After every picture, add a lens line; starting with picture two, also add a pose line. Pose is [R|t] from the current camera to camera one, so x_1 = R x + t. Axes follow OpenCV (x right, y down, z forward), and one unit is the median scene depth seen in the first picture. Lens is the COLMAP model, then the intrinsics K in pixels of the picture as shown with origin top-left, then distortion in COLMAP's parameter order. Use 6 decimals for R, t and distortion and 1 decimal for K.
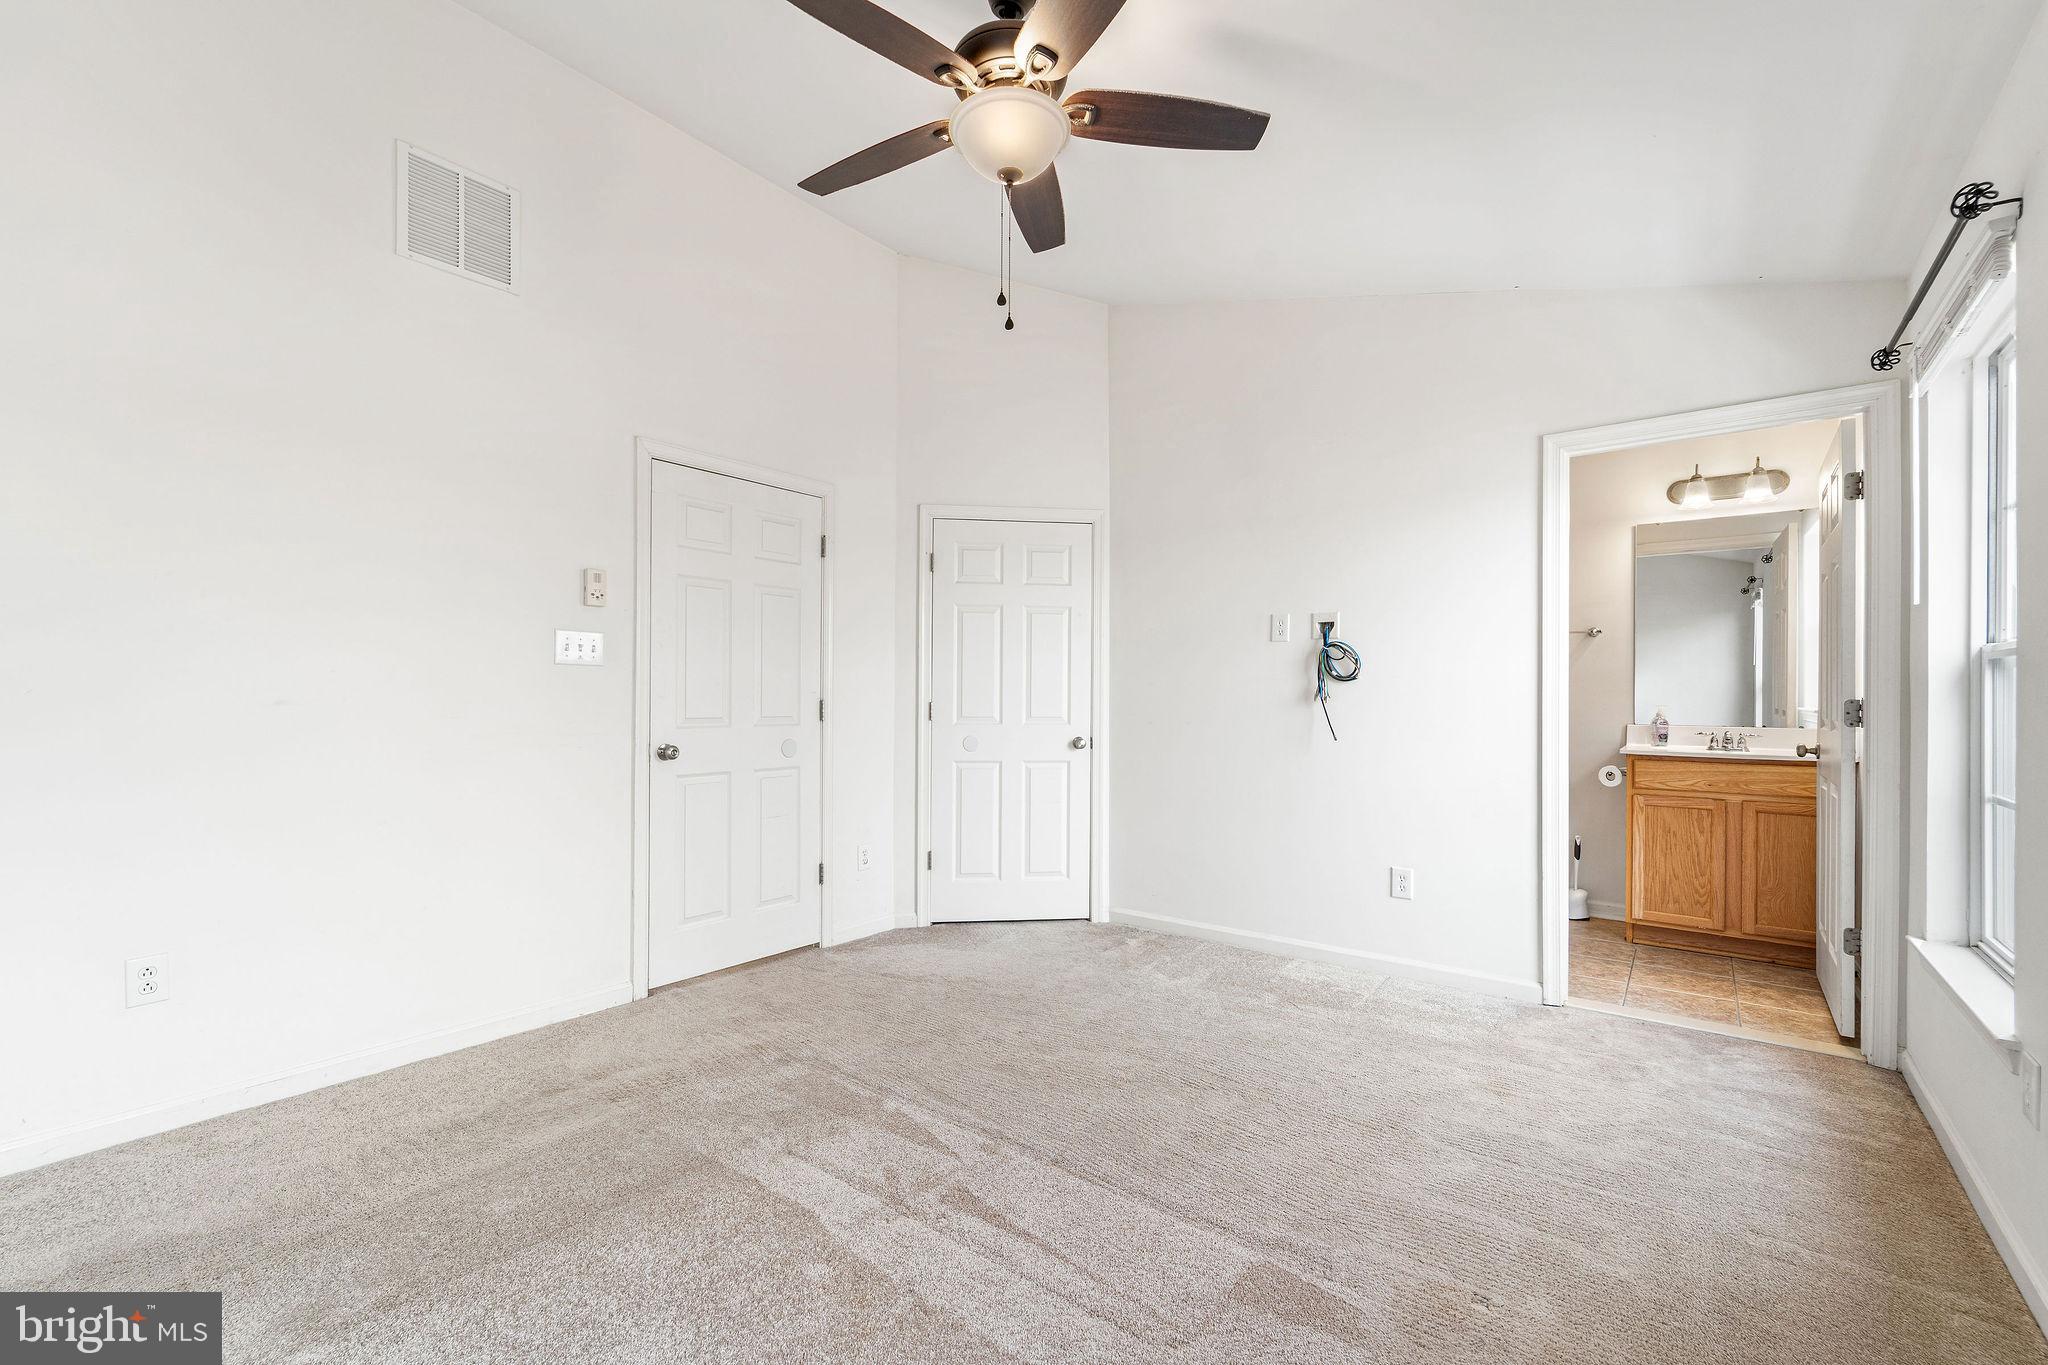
lens RADIAL K [[842.4, 0, 1030.8], [0, 842.4, 695.8], [0, 0, 1]] dist [0.001831, -0.000622]
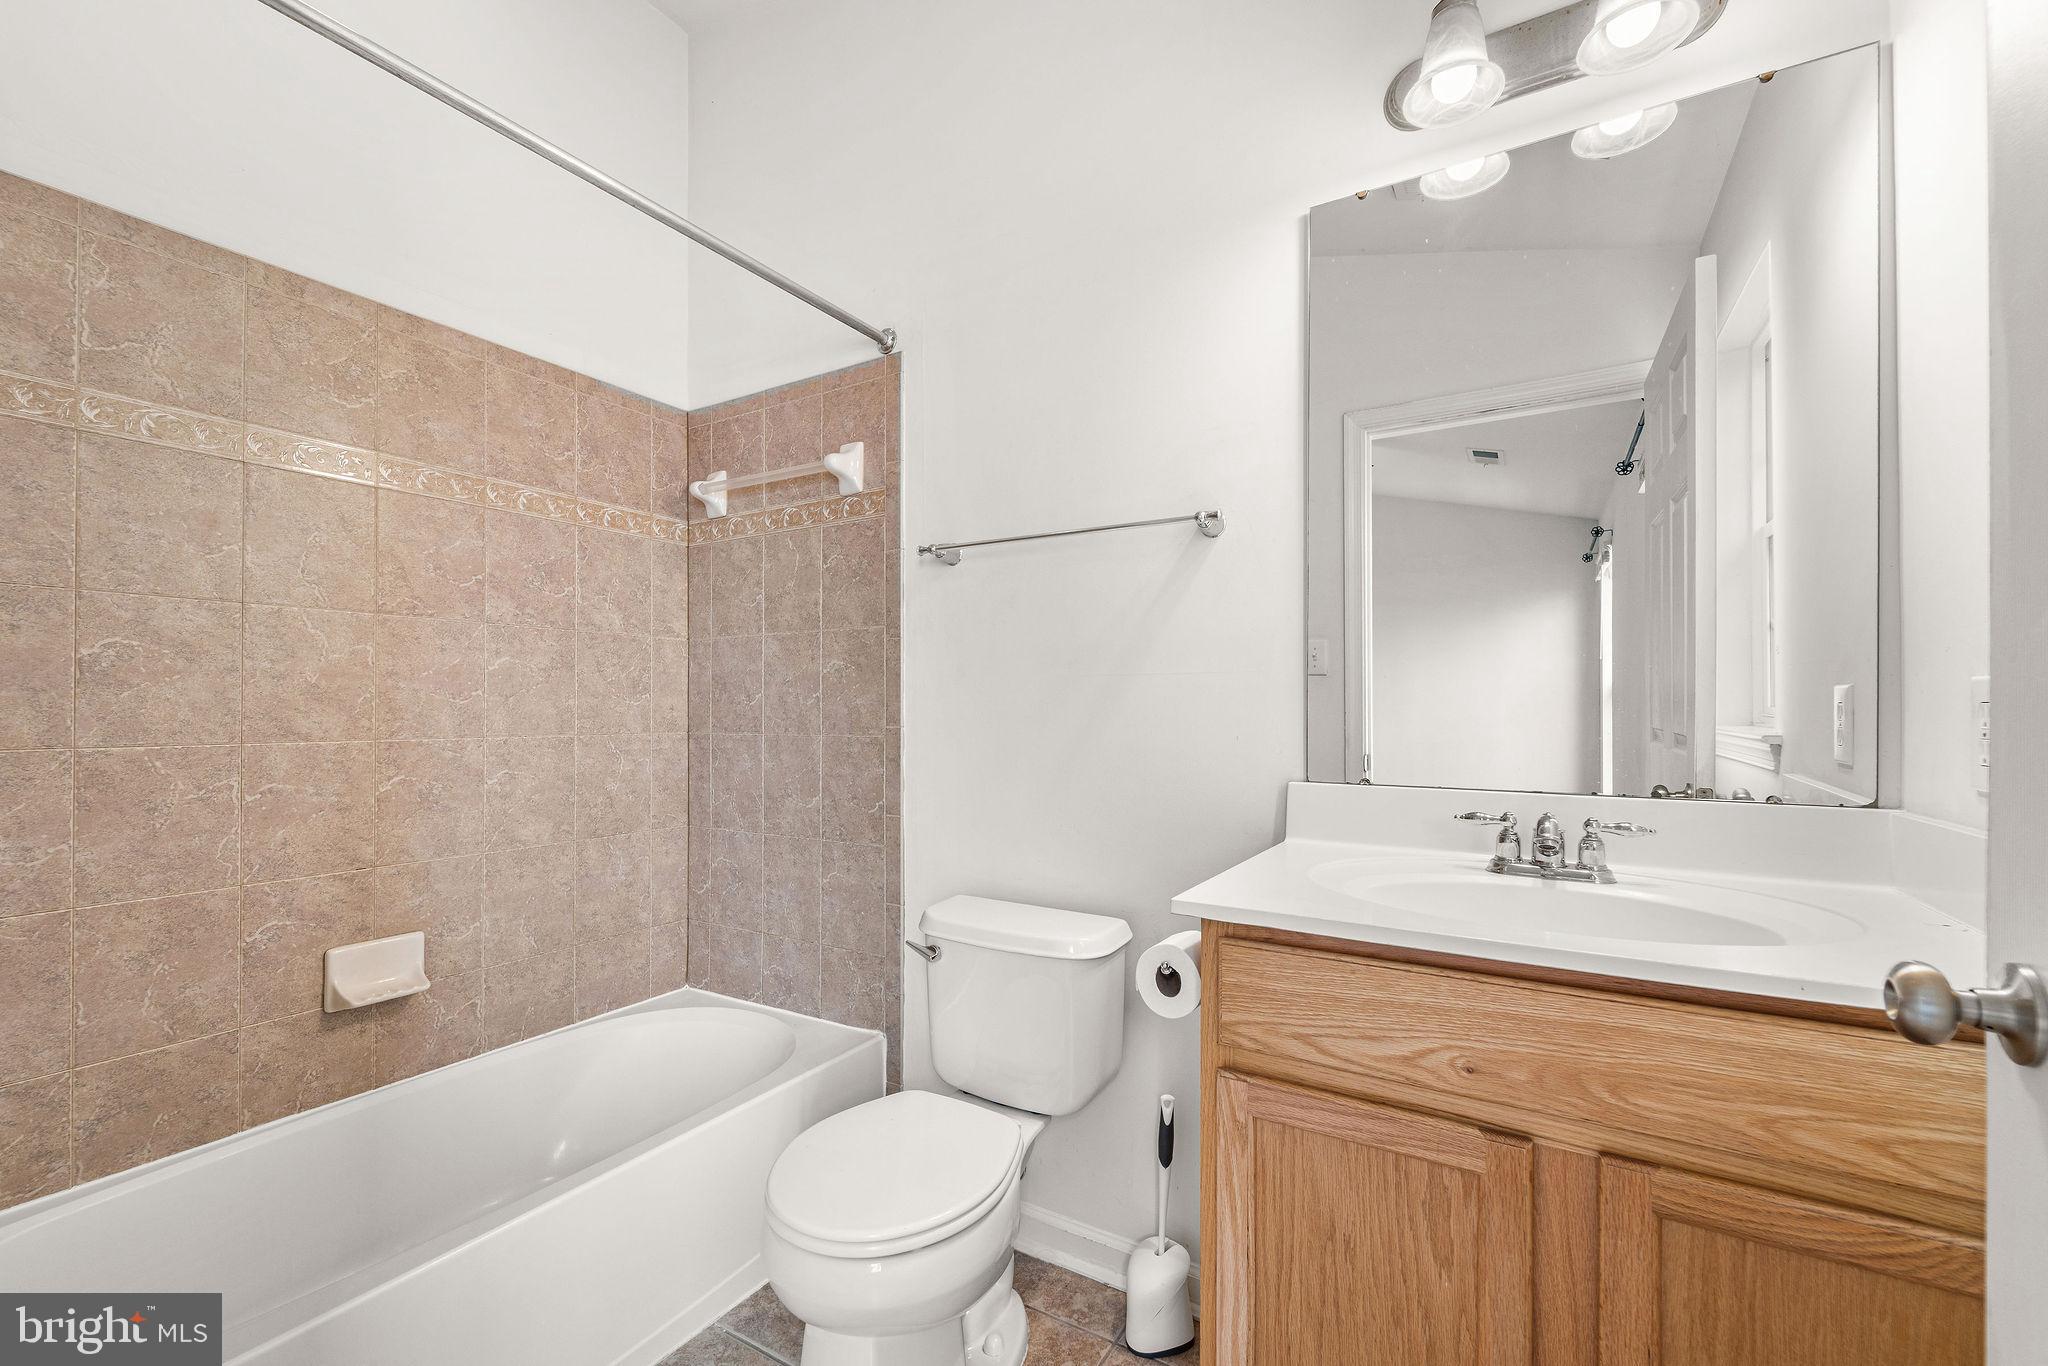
lens RADIAL K [[842.4, 0, 1022.1], [0, 842.4, 703.8], [0, 0, 1]] dist [0.001831, -0.000622]
pose [[0.993598, -0.003079, 0.112935, 0.648750], [0.003831, 0.999972, -0.006441, 0.004118], [-0.112912, 0.006832, 0.993581, 0.772539]]
